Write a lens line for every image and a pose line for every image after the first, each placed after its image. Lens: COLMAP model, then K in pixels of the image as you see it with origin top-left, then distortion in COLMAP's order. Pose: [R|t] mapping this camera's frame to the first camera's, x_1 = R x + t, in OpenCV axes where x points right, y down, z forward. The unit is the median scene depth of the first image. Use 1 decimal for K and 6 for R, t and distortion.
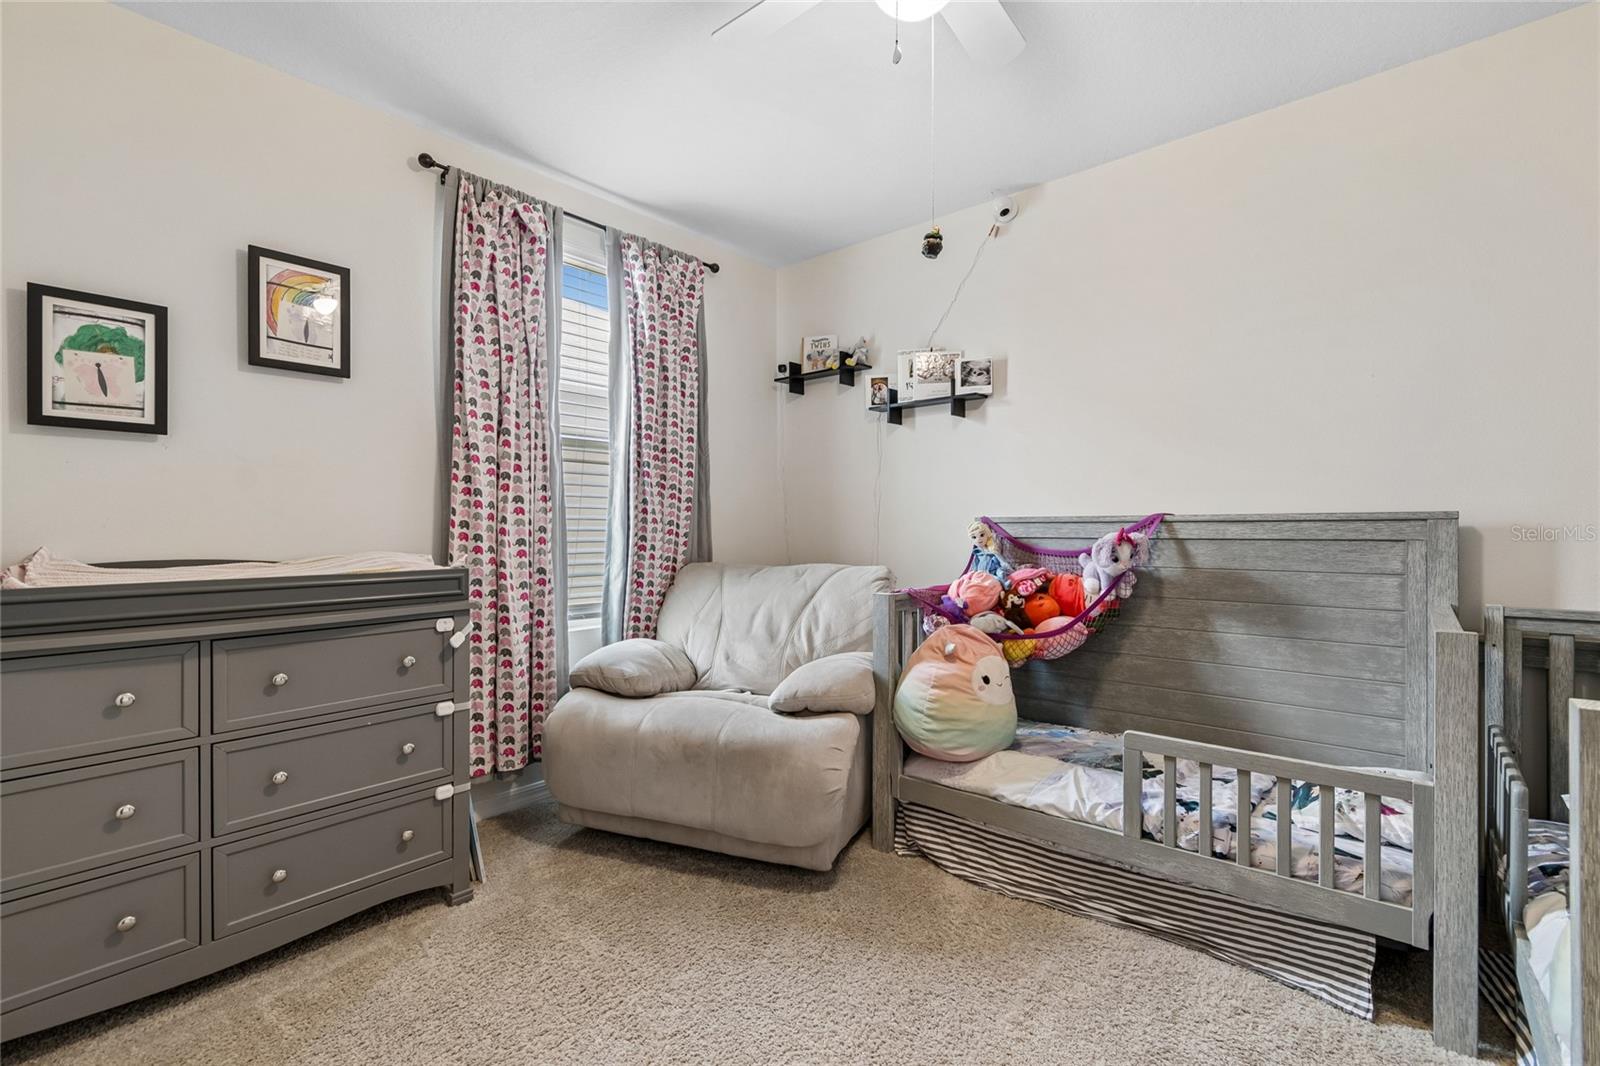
lens RADIAL K [[709.6, 0, 800.6], [0, 709.6, 532.2], [0, 0, 1]] dist [0.007980, -0.004220]
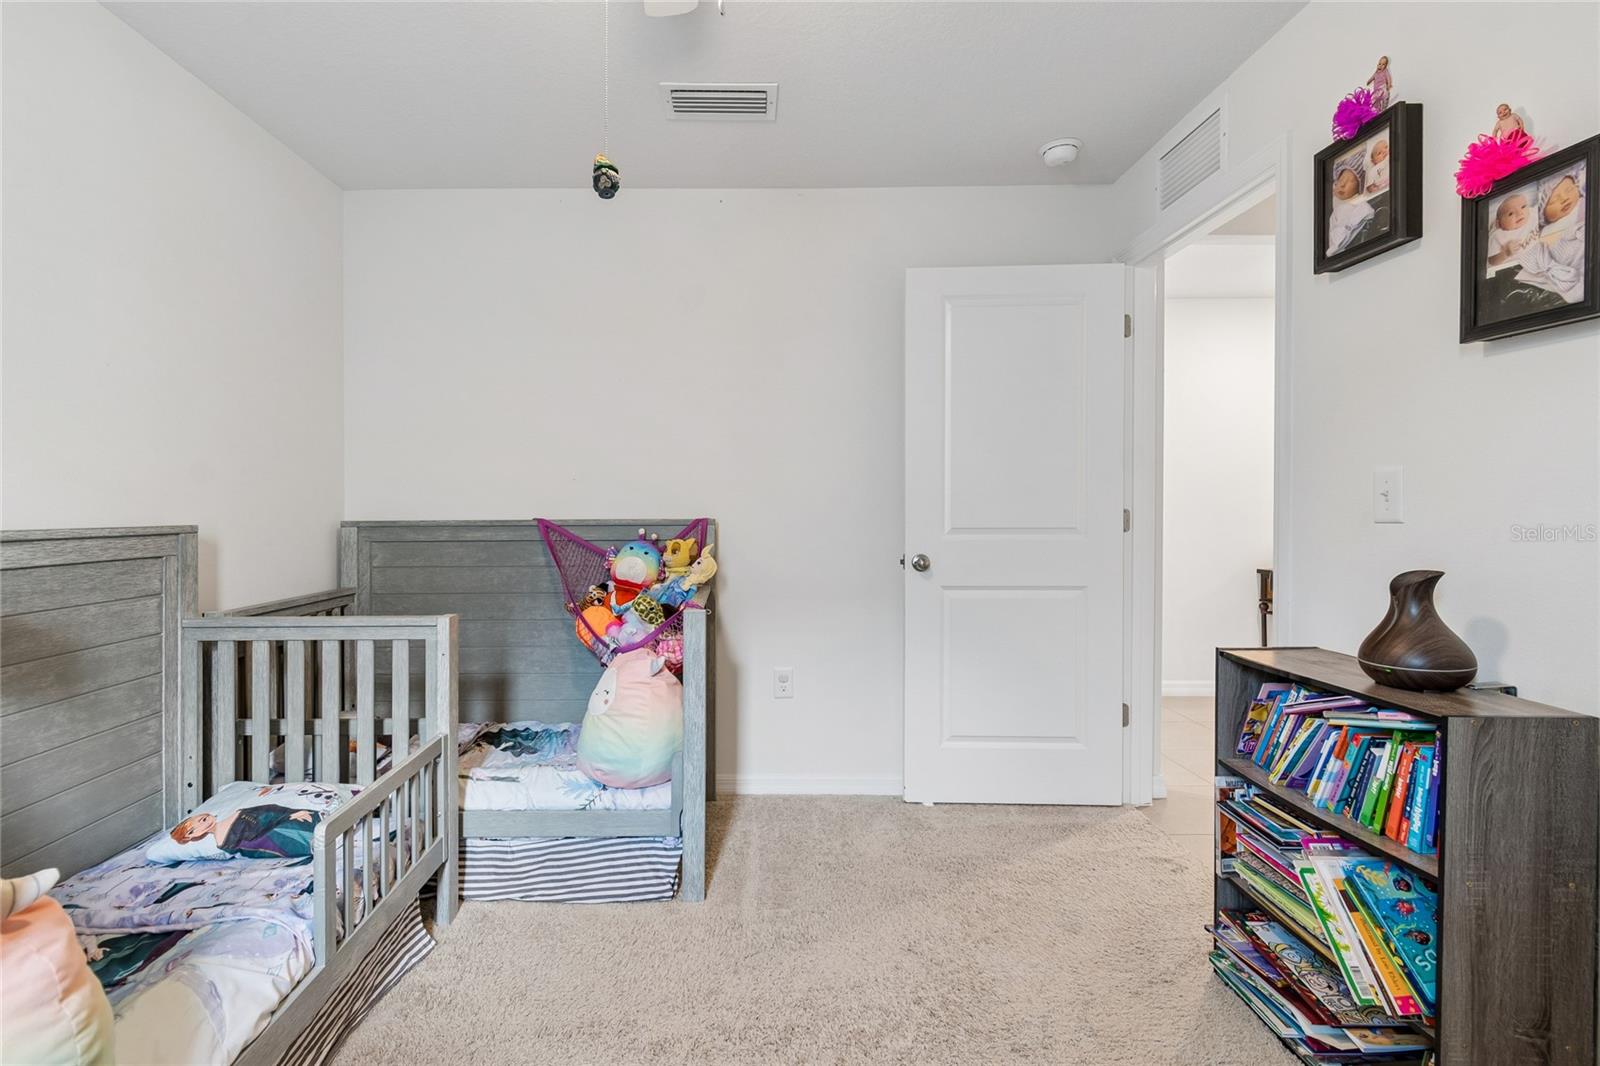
lens RADIAL K [[709.6, 0, 793.8], [0, 709.6, 518.8], [0, 0, 1]] dist [0.007980, -0.004220]
pose [[-0.675342, -0.009319, 0.737446, -0.362793], [0.000733, 0.999911, 0.013307, -0.046218], [-0.737505, 0.009527, -0.675275, 0.959761]]
